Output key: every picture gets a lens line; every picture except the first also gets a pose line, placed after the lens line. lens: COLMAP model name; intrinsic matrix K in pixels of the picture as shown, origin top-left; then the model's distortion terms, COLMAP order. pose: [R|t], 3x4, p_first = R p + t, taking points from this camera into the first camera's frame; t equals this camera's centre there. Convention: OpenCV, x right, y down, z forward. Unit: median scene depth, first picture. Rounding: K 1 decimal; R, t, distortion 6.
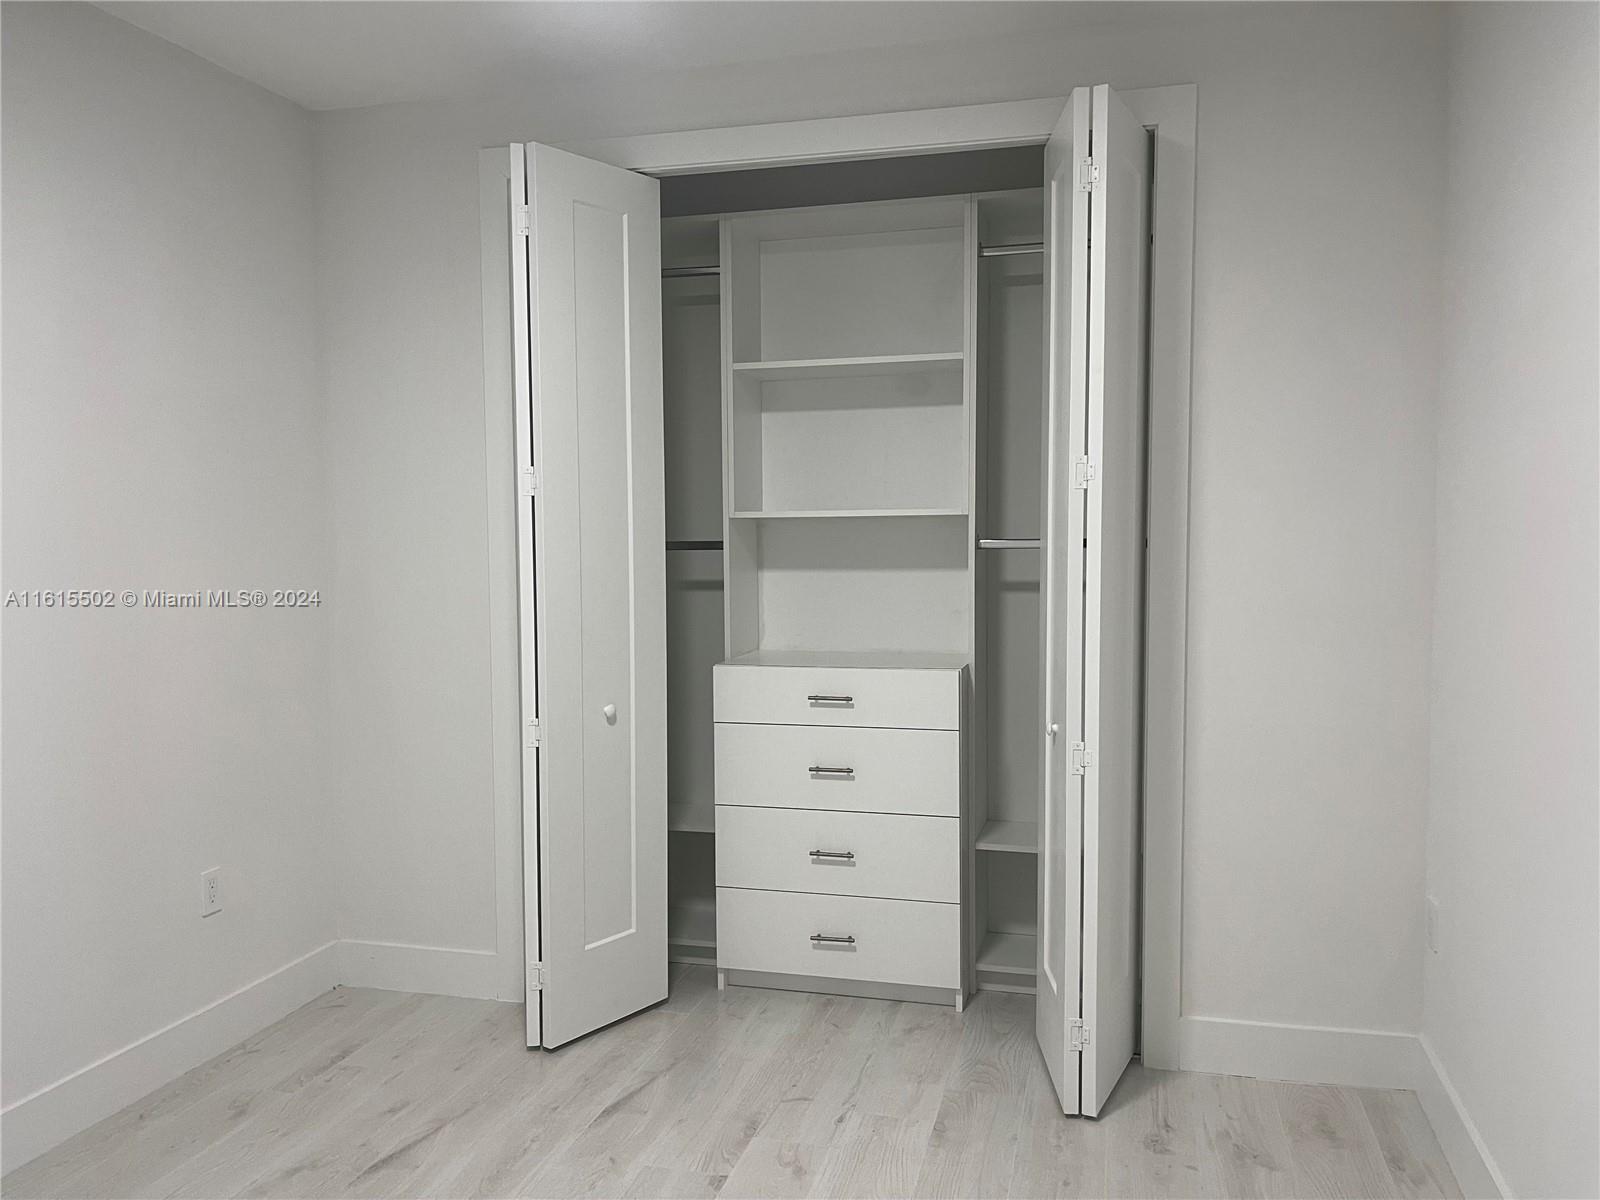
lens RADIAL K [[1210.6, 0, 806.3], [0, 1210.6, 595.4], [0, 0, 1]] dist [0.089632, -0.116950]
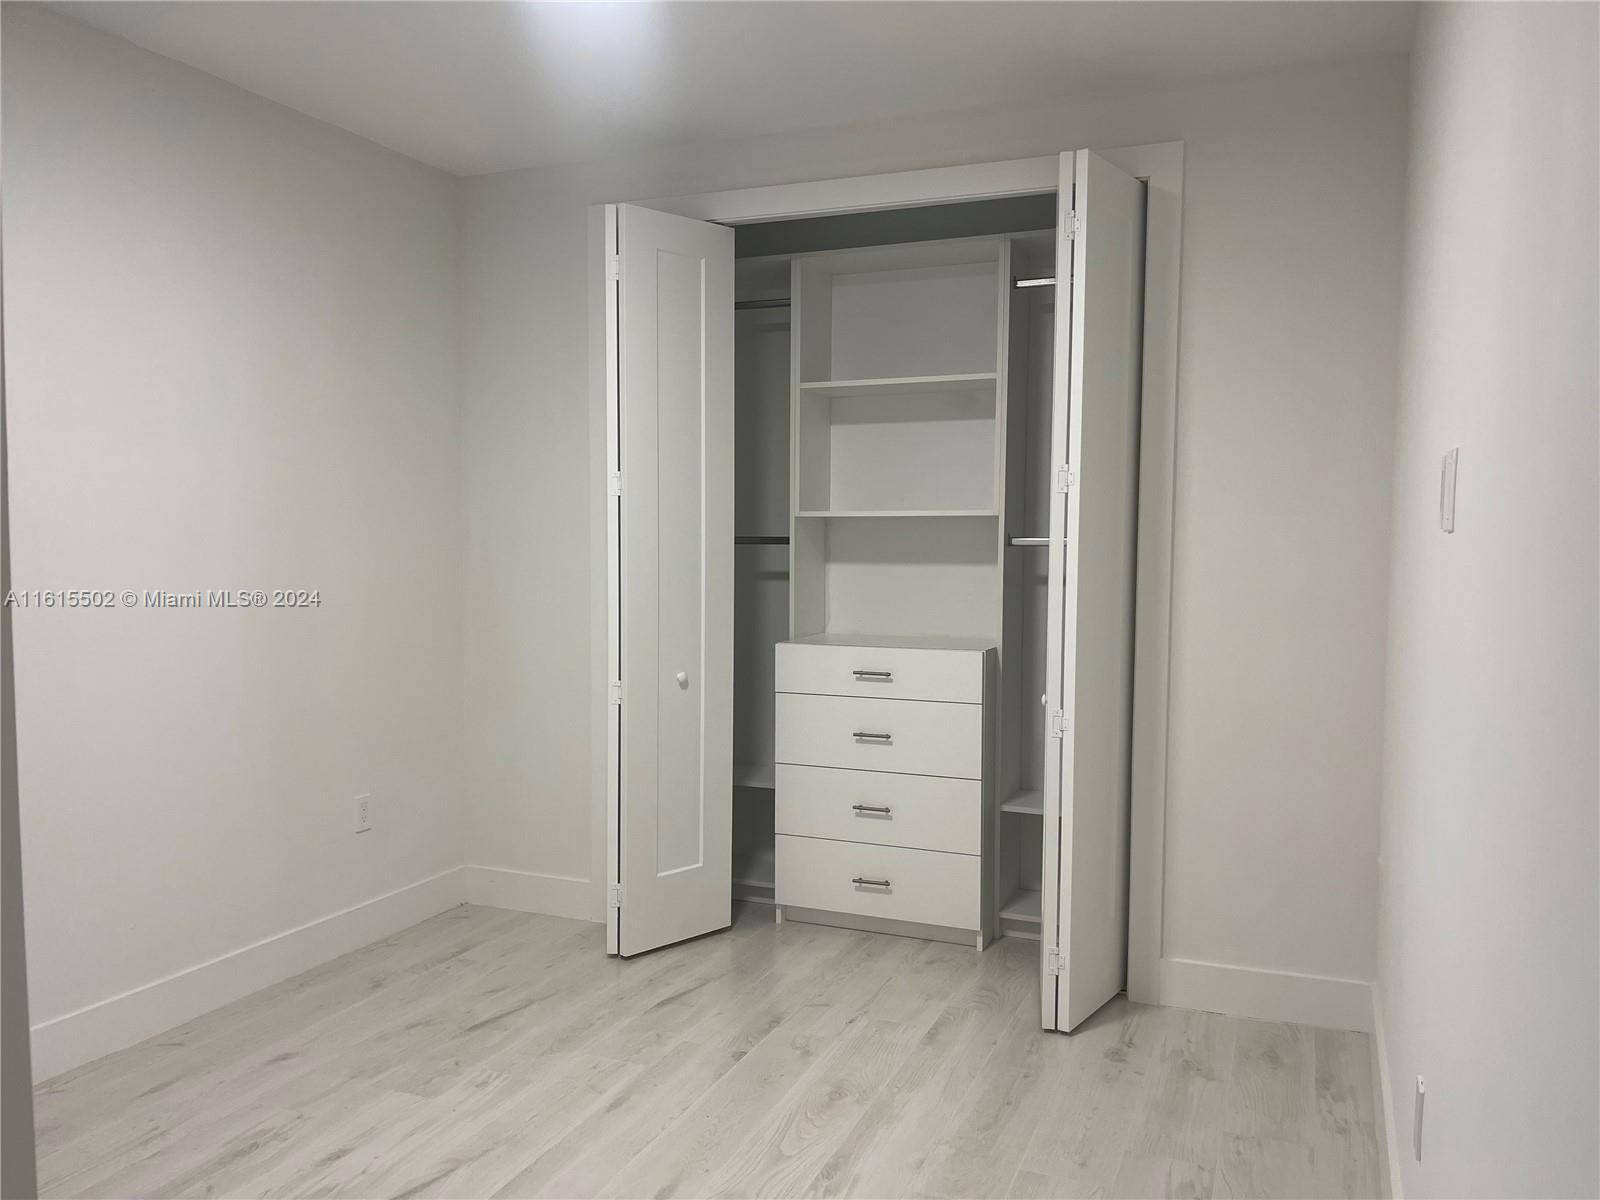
lens RADIAL K [[1210.6, 0, 806.3], [0, 1210.6, 595.4], [0, 0, 1]] dist [0.089632, -0.116950]
pose [[0.990616, 0.018058, -0.135475, 0.116222], [-0.018606, 0.999823, -0.002780, 0.015499], [0.135401, 0.005275, 0.990777, -0.155837]]
